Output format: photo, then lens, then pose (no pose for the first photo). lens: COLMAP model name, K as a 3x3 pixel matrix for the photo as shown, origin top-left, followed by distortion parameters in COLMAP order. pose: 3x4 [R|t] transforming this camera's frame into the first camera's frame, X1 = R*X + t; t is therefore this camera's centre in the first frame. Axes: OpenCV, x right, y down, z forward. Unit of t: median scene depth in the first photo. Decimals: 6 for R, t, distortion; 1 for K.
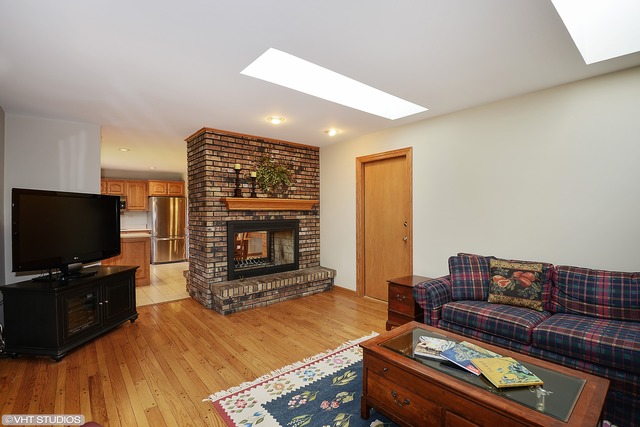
lens RADIAL K [[299.6, 0, 320.0], [0, 299.6, 214.0], [0, 0, 1]] dist [-0.000554, -0.000124]
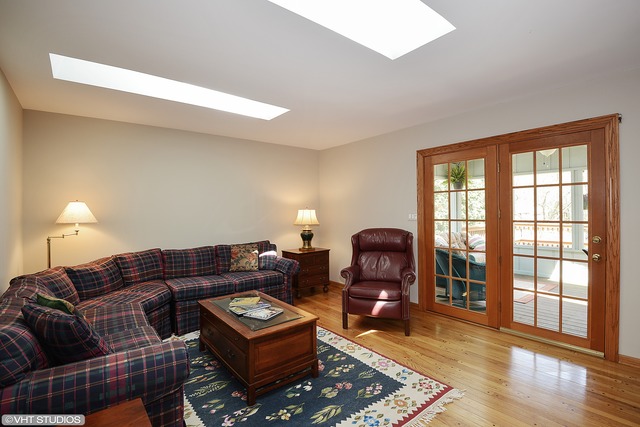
lens RADIAL K [[299.6, 0, 320.8], [0, 299.6, 213.8], [0, 0, 1]] dist [-0.000554, -0.000124]
pose [[-0.999587, 0.002213, 0.028659, 0.085082], [0.002327, 0.999990, 0.003942, -0.000492], [-0.028650, 0.004007, -0.999581, 2.102891]]
